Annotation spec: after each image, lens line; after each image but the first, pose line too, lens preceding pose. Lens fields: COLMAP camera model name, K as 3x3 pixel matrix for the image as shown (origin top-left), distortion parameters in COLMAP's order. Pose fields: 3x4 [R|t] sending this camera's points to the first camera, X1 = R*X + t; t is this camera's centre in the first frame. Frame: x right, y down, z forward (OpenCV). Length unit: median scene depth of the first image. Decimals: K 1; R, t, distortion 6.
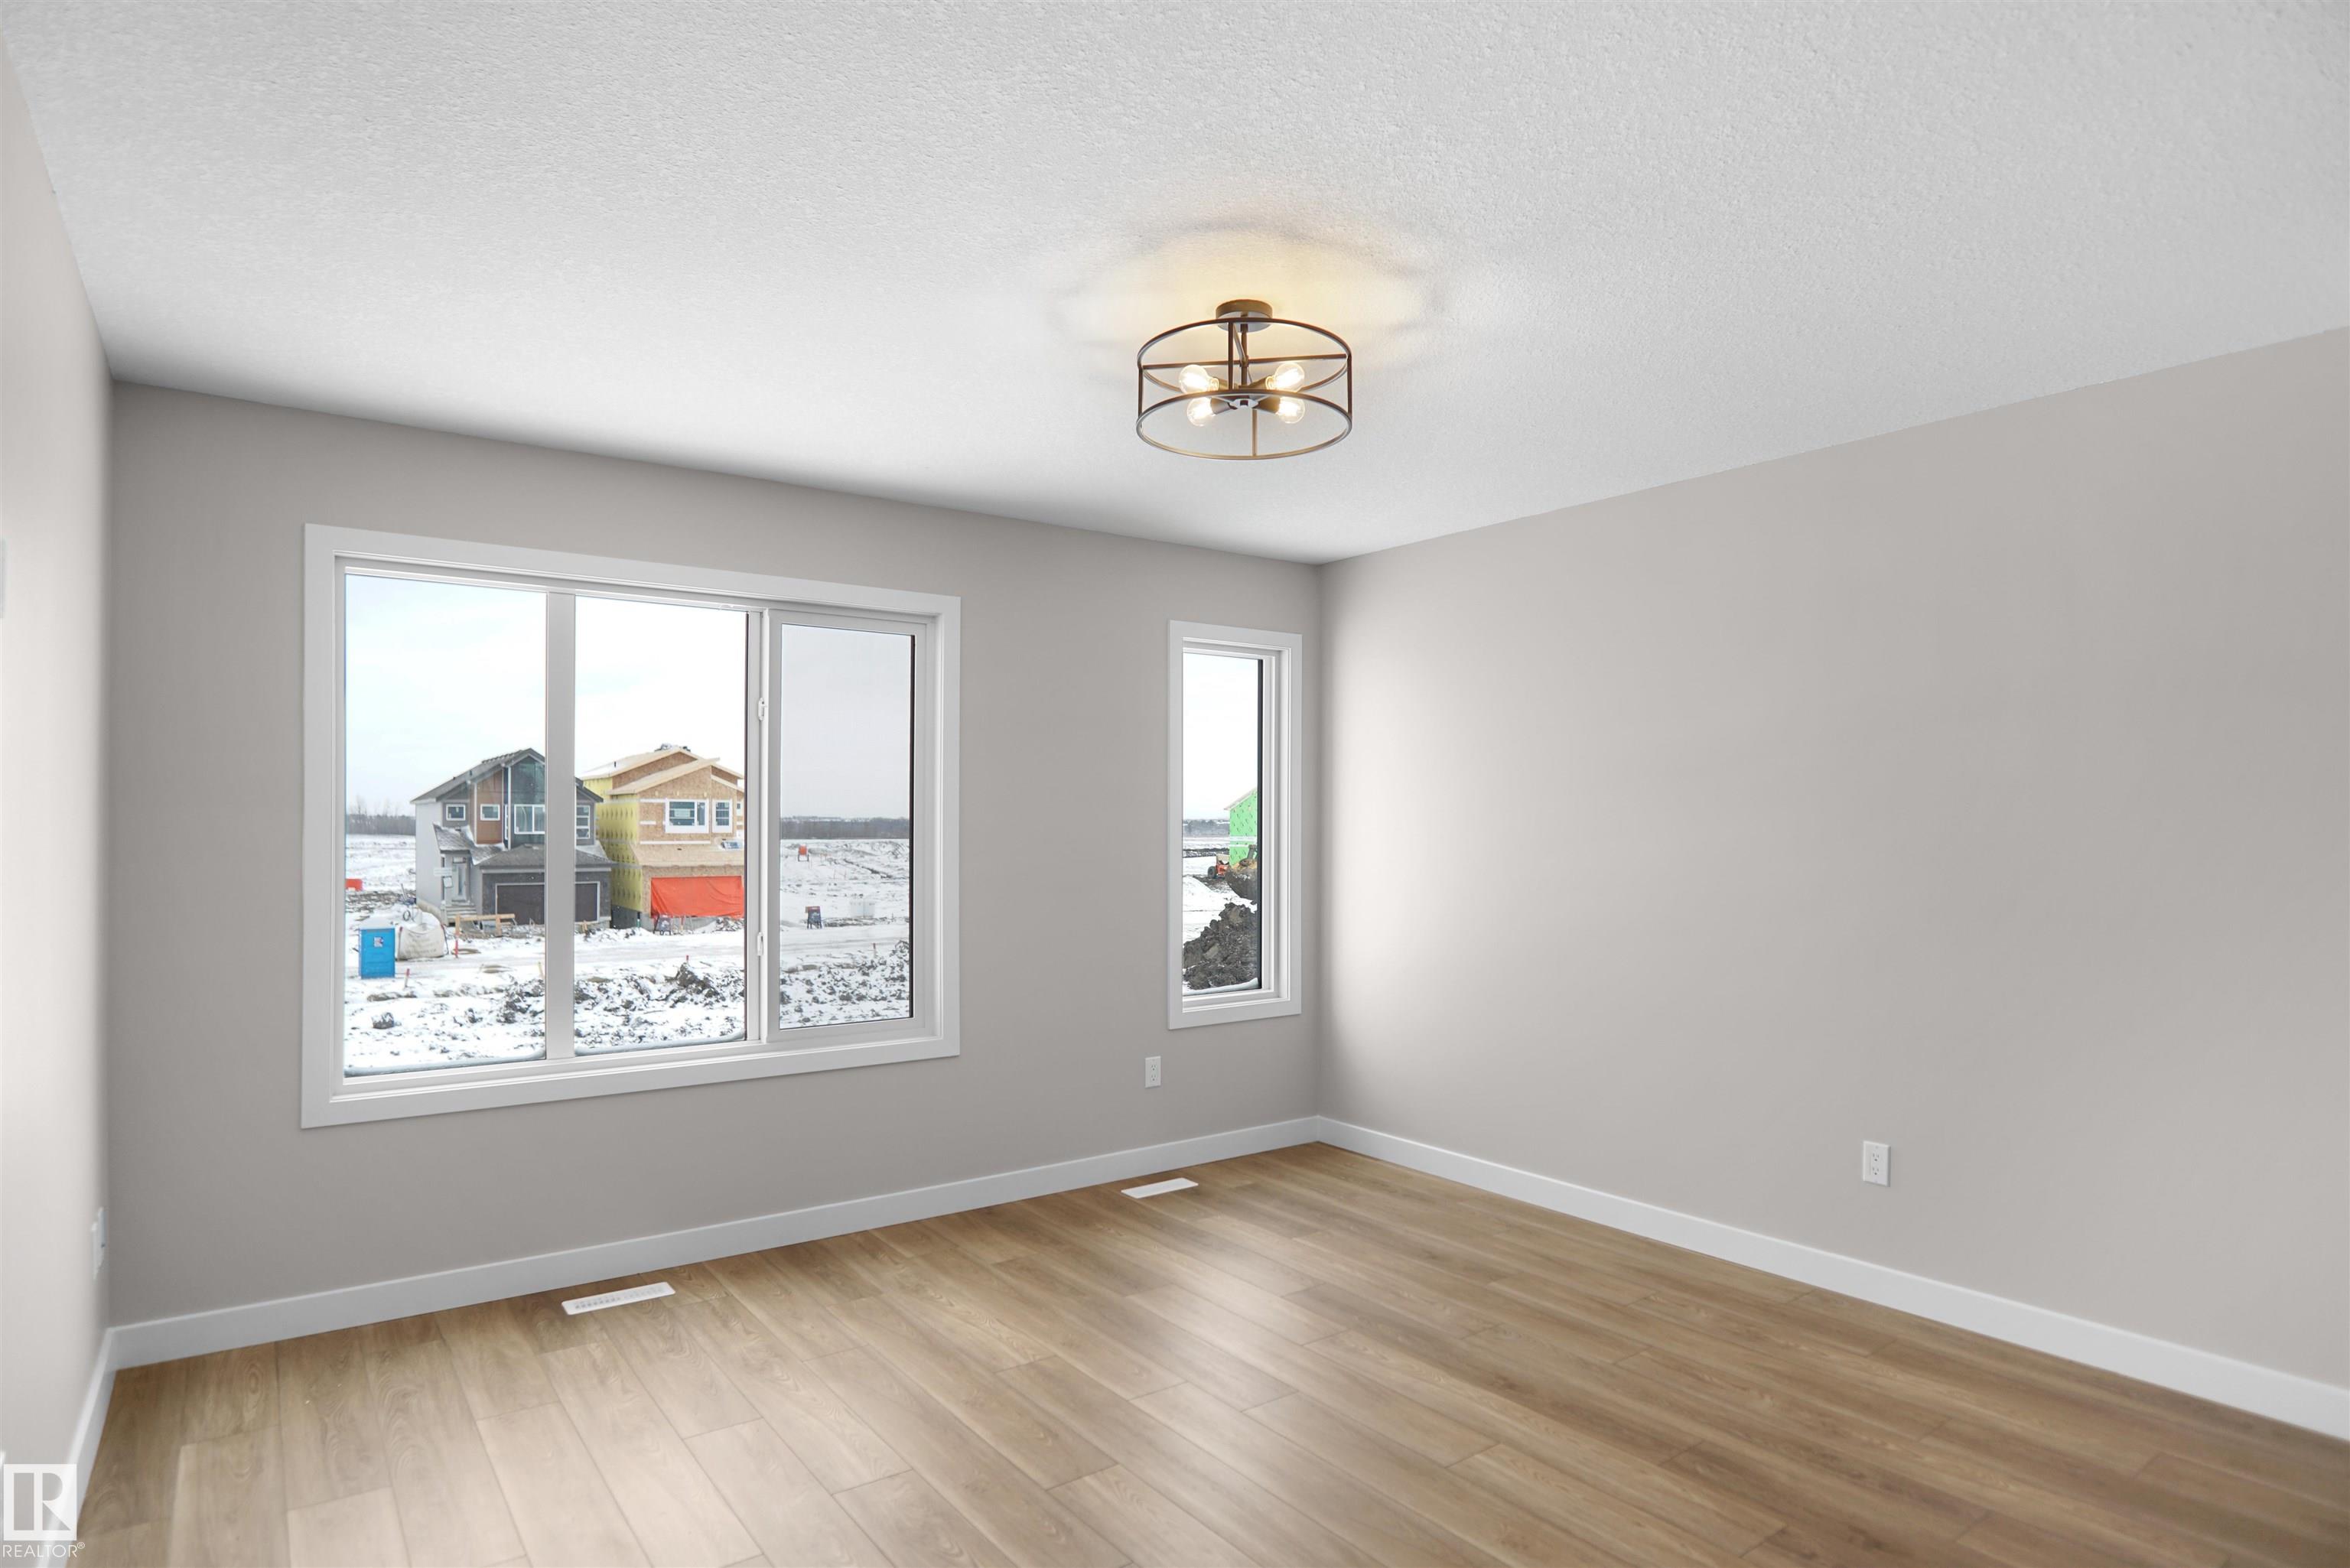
lens RADIAL K [[1287.4, 0, 1179.5], [0, 1287.4, 824.6], [0, 0, 1]] dist [-0.029798, 0.002921]
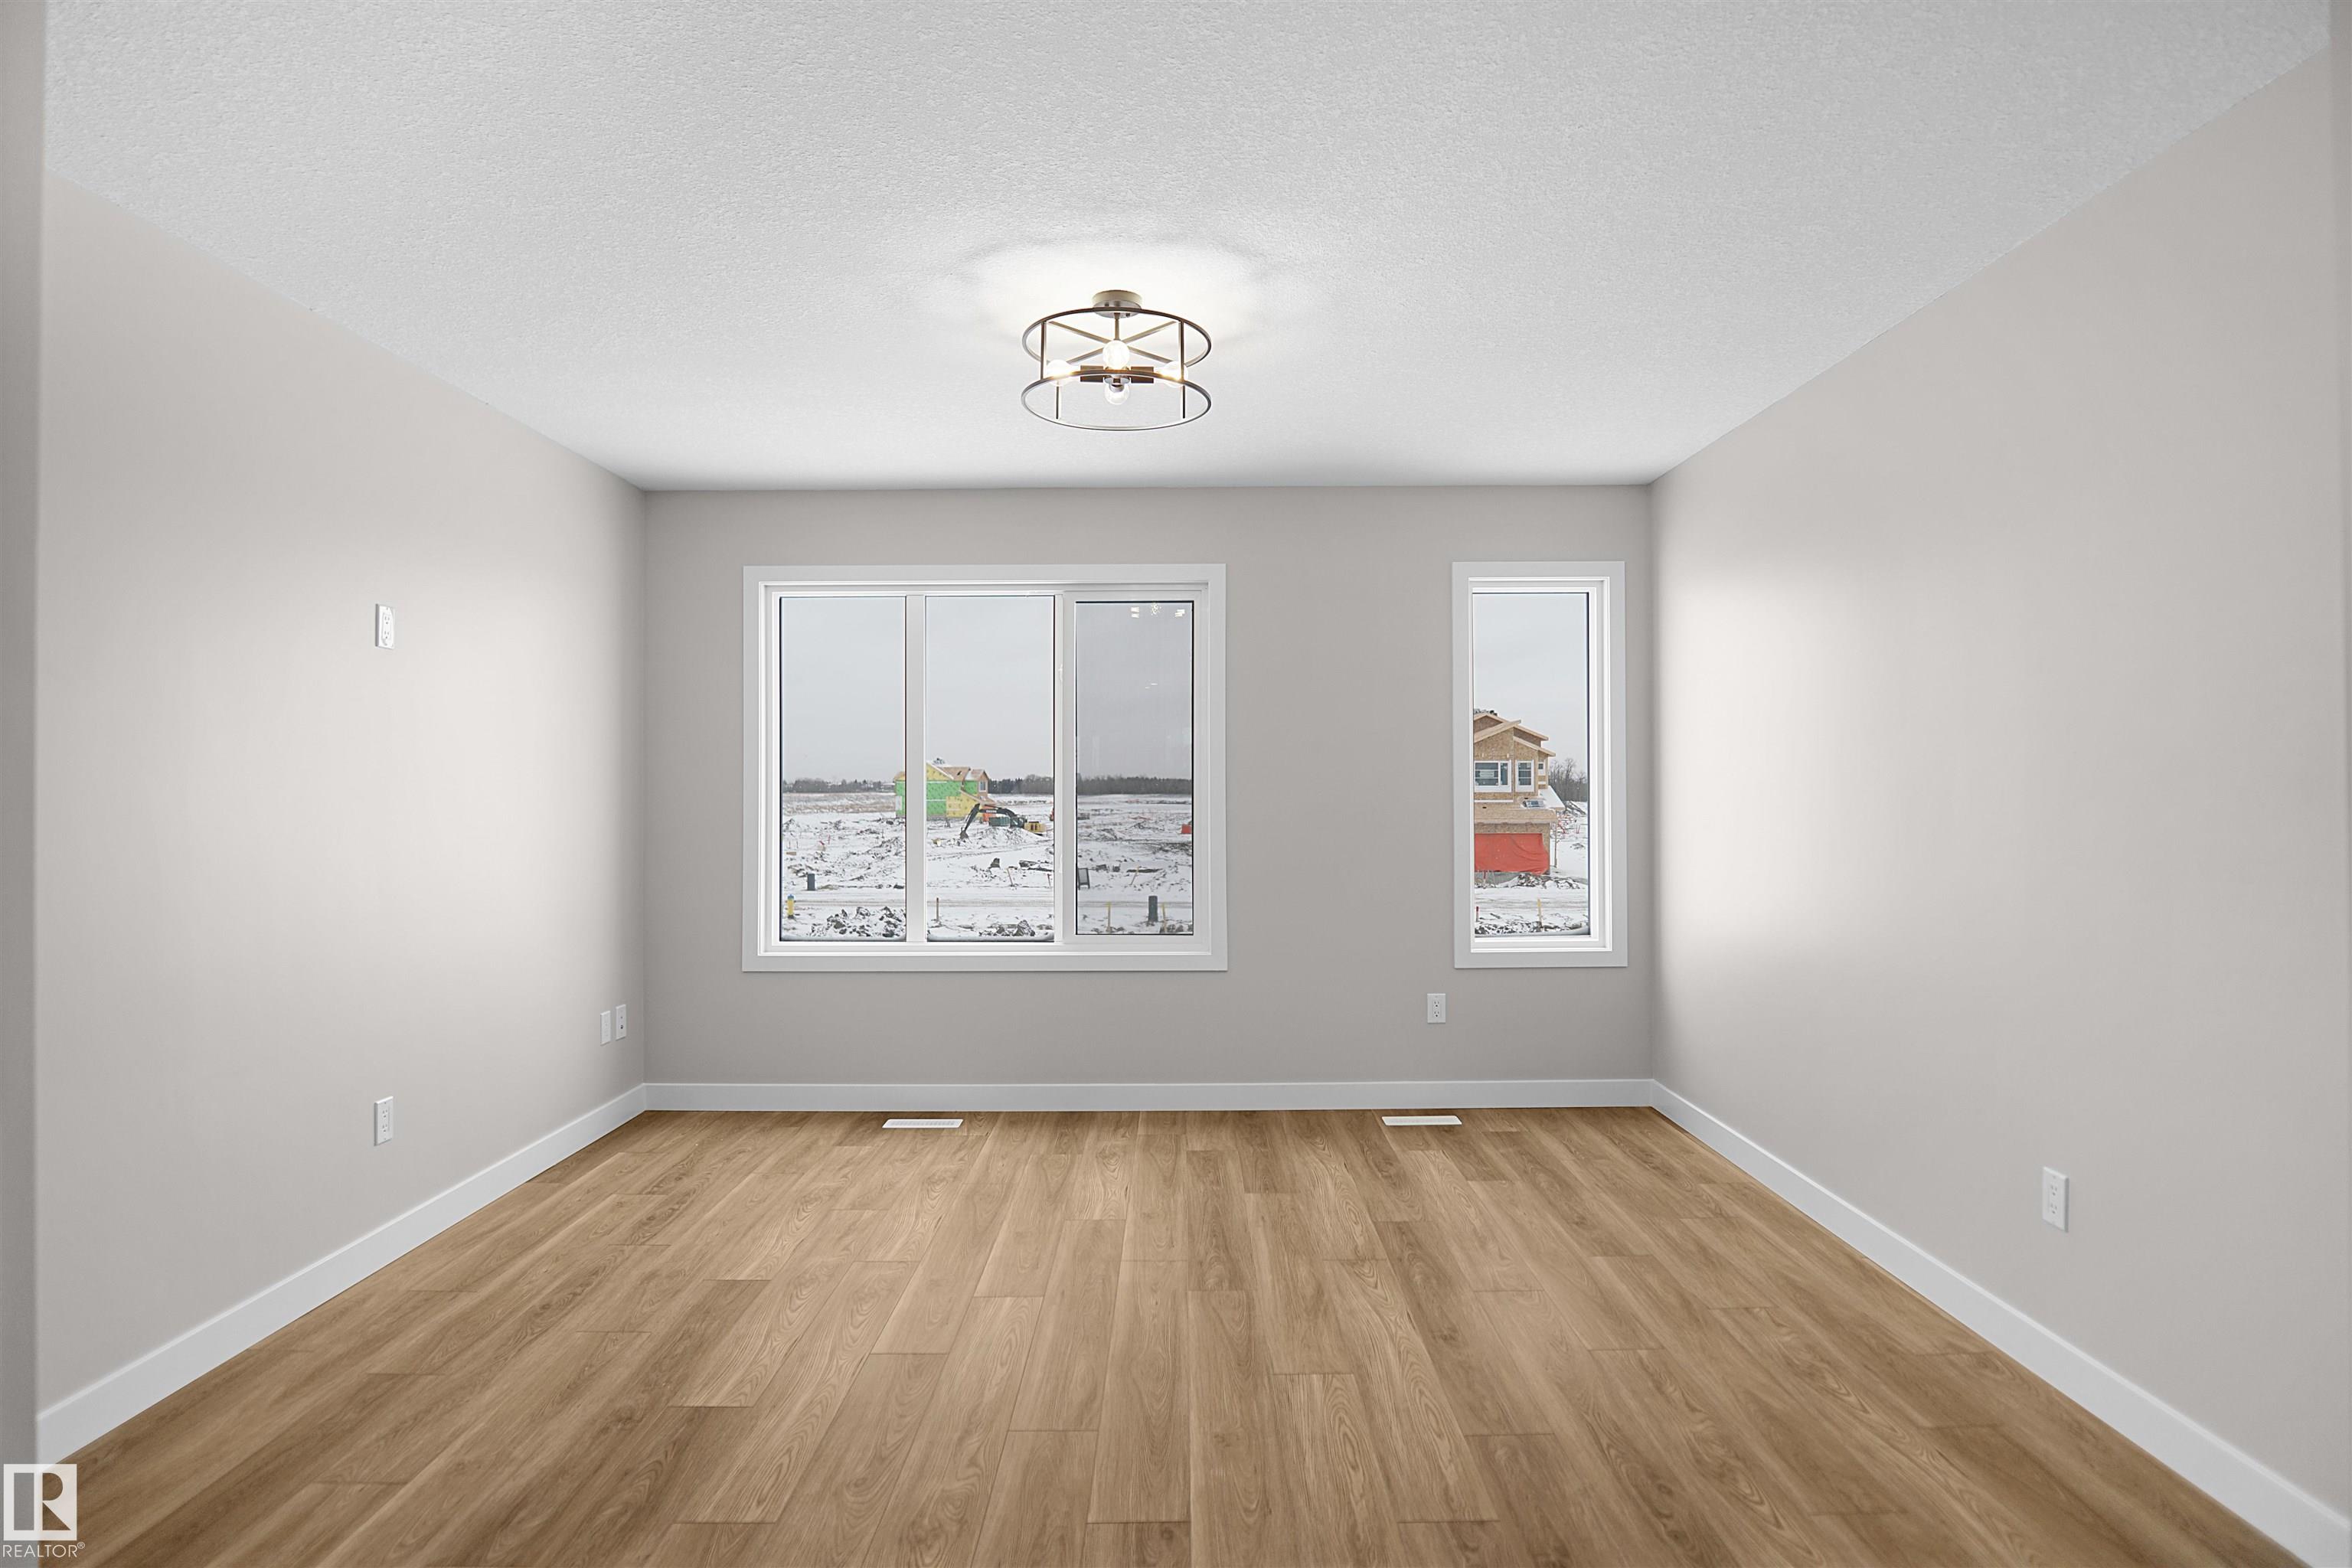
lens RADIAL K [[1274.1, 0, 1186.2], [0, 1274.1, 775.4], [0, 0, 1]] dist [-0.028481, 0.007190]
pose [[0.799781, -0.010395, -0.600202, 0.565235], [0.005447, 0.999935, -0.010060, 0.023520], [0.600268, 0.004776, 0.799785, 0.104459]]
